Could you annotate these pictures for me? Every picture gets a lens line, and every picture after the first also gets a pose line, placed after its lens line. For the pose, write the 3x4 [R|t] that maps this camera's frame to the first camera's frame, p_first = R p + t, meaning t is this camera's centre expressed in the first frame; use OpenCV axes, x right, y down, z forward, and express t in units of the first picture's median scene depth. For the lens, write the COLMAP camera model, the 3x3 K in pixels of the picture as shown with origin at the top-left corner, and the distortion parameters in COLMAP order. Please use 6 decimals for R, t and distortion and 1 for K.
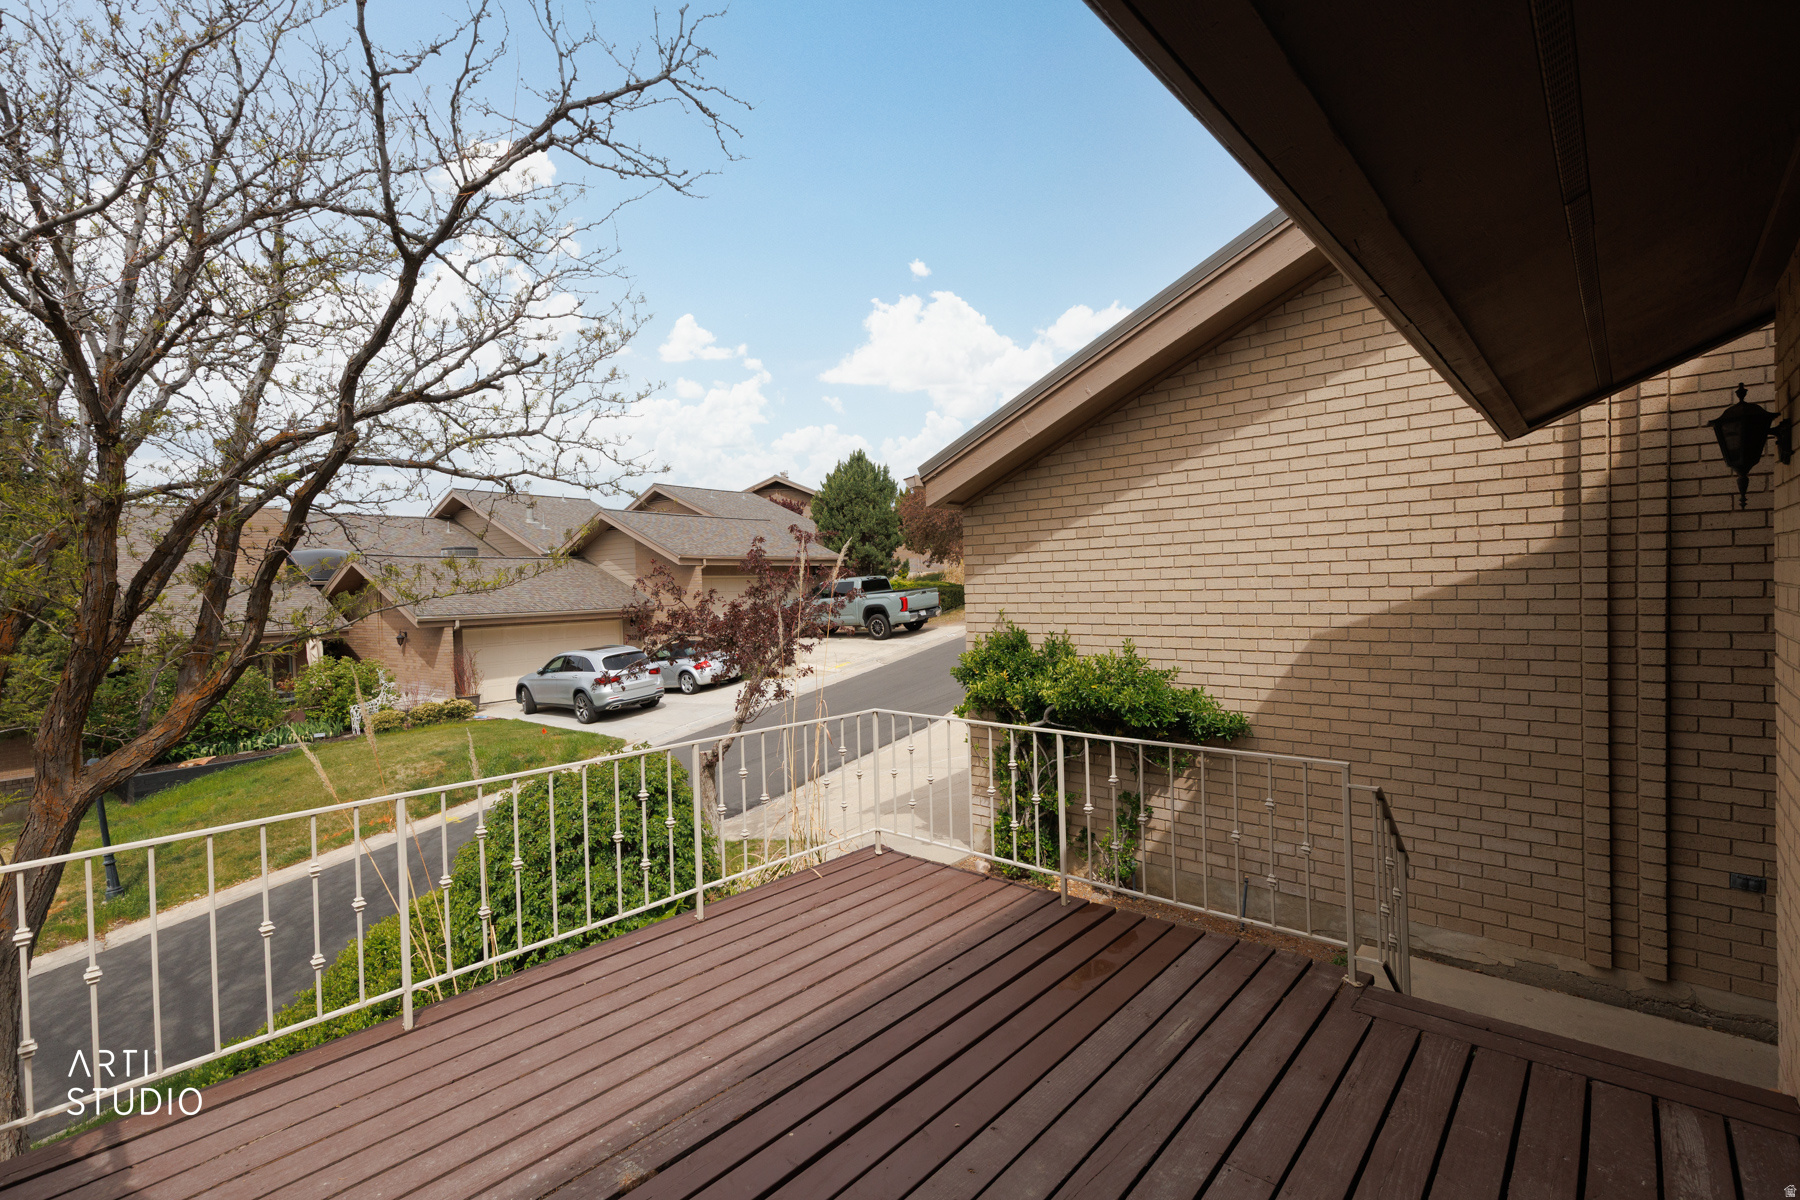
lens RADIAL K [[816.3, 0, 889.0], [0, 816.3, 603.7], [0, 0, 1]] dist [0.005023, -0.000901]
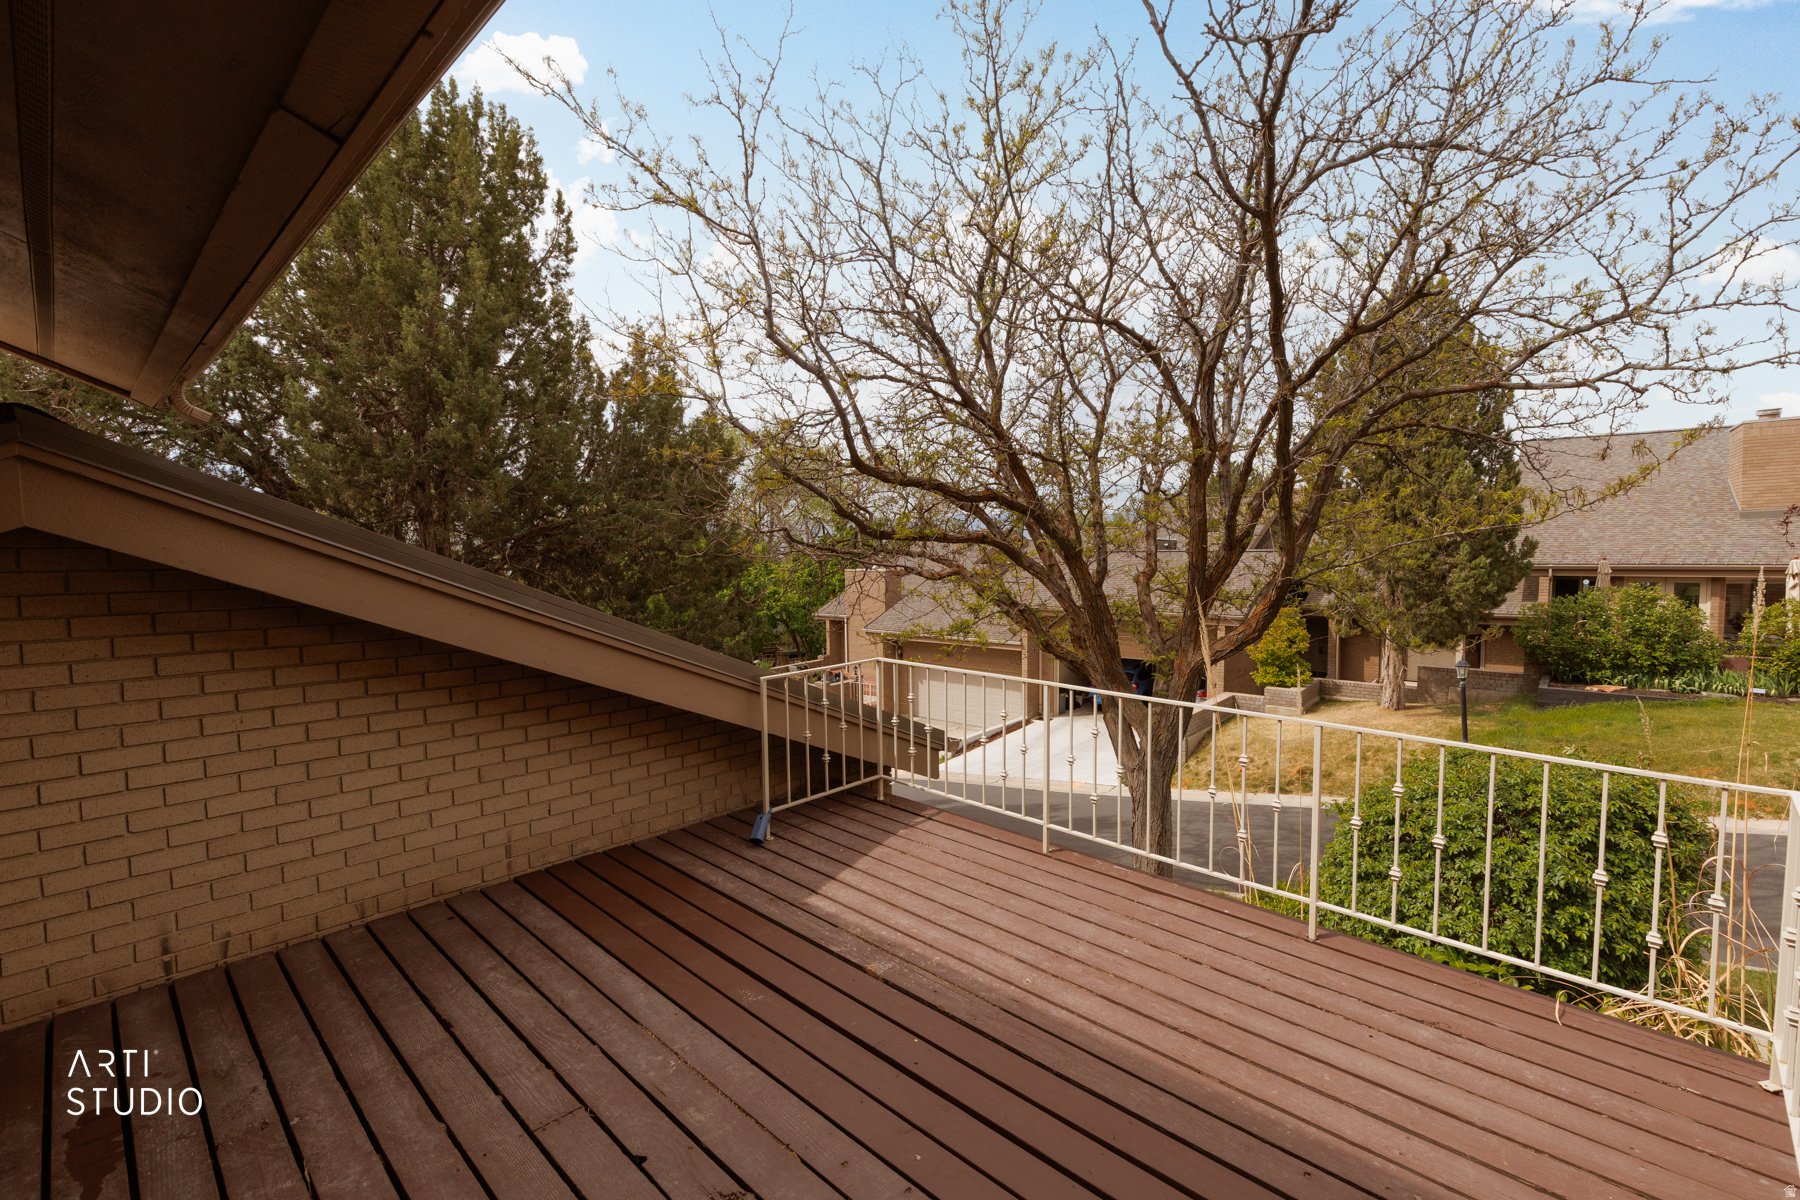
lens RADIAL K [[816.3, 0, 889.3], [0, 816.3, 592.5], [0, 0, 1]] dist [0.005023, -0.000901]
pose [[-0.044311, 0.095529, -0.994440, 0.622116], [-0.012258, 0.995291, 0.096157, -0.021917], [0.998943, 0.016451, -0.042931, 0.707075]]
